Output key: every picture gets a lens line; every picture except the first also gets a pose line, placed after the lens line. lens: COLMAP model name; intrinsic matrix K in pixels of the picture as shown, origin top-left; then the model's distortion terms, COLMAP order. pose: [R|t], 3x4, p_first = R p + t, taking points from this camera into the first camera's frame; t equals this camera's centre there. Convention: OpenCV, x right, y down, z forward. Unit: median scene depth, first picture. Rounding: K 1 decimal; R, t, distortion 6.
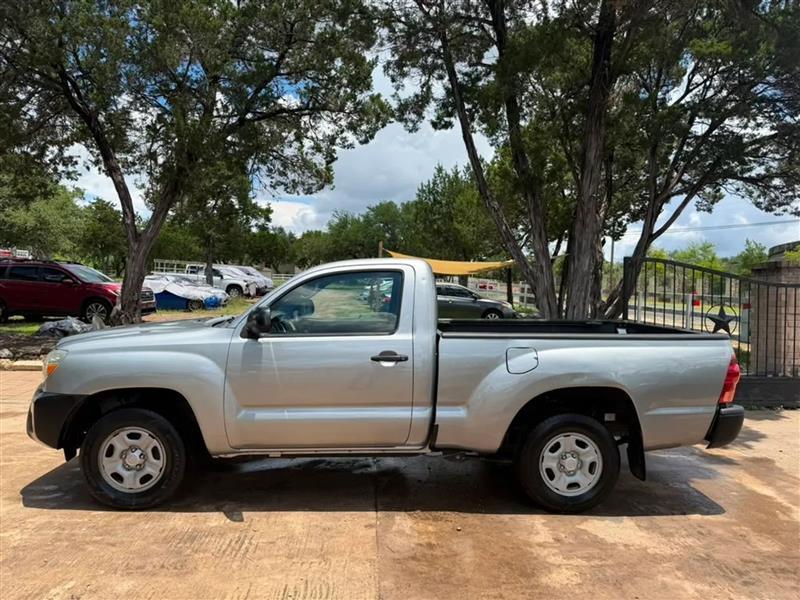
lens RADIAL K [[565.5, 0, 398.2], [0, 565.5, 296.9], [0, 0, 1]] dist [0.013137, -0.018793]
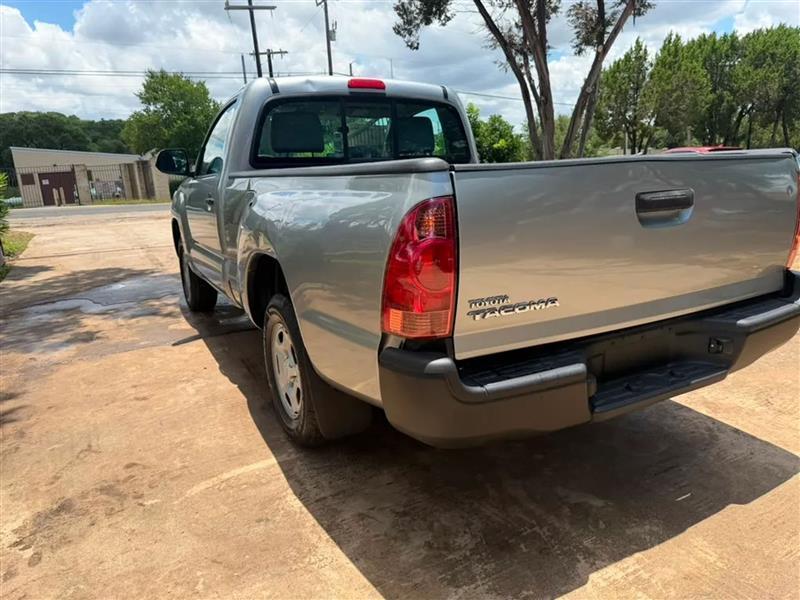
lens RADIAL K [[566.5, 0, 400.0], [0, 566.5, 300.0], [0, 0, 1]] dist [0.014205, -0.024838]
pose [[-0.433094, -0.220279, 0.874017, -0.411905], [0.042580, 0.963595, 0.263955, 0.006198], [-0.900342, 0.151534, -0.407948, 0.540580]]
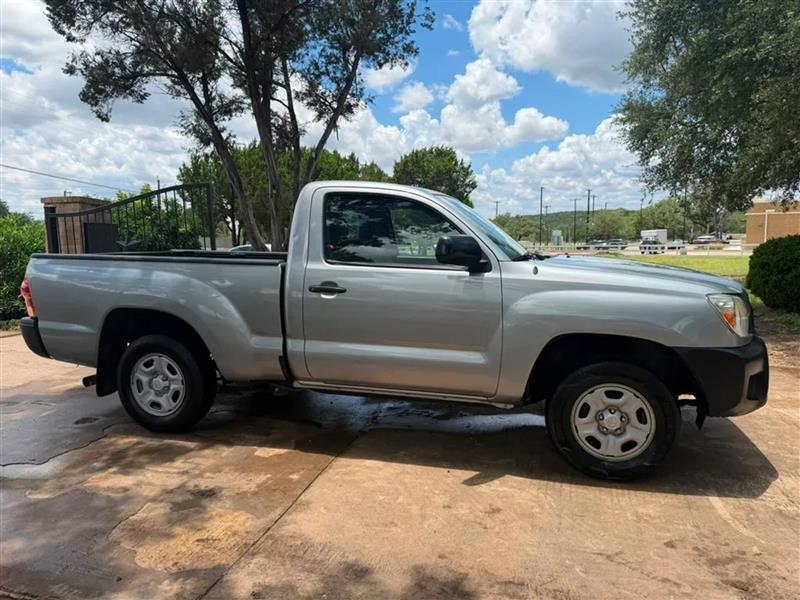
lens RADIAL K [[565.0, 0, 403.0], [0, 565.0, 295.2], [0, 0, 1]] dist [0.014548, -0.023437]
pose [[-0.949144, -0.052364, 0.310456, -0.151321], [-0.014446, 0.992277, 0.123201, -0.001357], [-0.314510, 0.112450, -0.942570, 0.787091]]
